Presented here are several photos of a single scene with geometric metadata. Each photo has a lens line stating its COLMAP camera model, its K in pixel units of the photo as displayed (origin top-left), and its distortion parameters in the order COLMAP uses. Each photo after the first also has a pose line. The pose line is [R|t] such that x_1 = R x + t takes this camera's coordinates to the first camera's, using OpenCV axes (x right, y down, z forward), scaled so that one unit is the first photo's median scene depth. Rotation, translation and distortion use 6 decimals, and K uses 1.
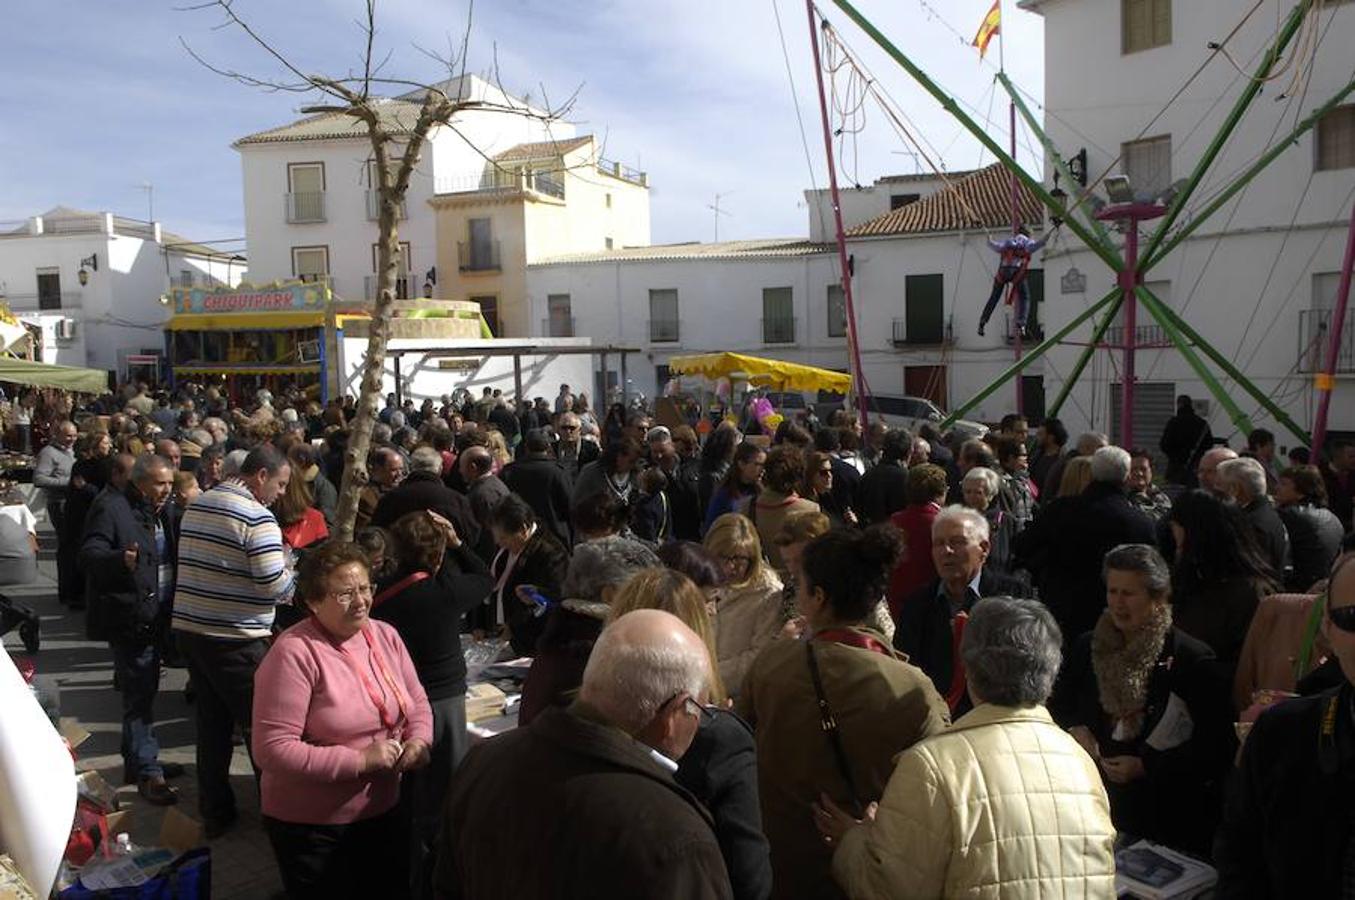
lens RADIAL K [[1199.7, 0, 677.5], [0, 1199.7, 450.0], [0, 0, 1]] dist [-0.001978, -0.017861]
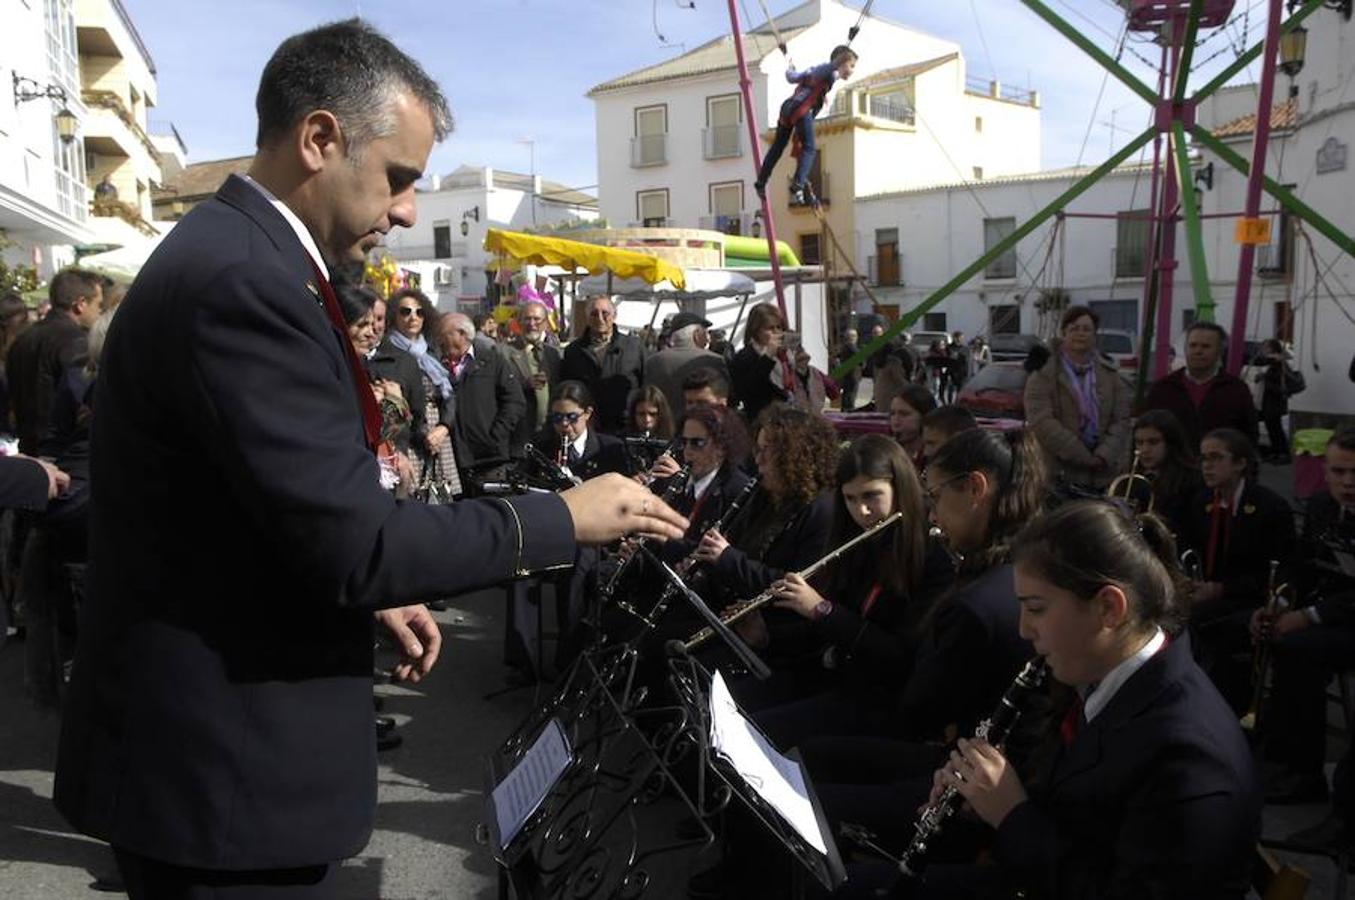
lens RADIAL K [[1199.7, 0, 677.5], [0, 1199.7, 450.0], [0, 0, 1]] dist [-0.001978, -0.017861]
pose [[0.889019, 0.048080, -0.455340, 0.182550], [-0.036121, 0.998737, 0.034934, 0.012300], [0.456444, -0.014609, 0.889632, 0.113812]]
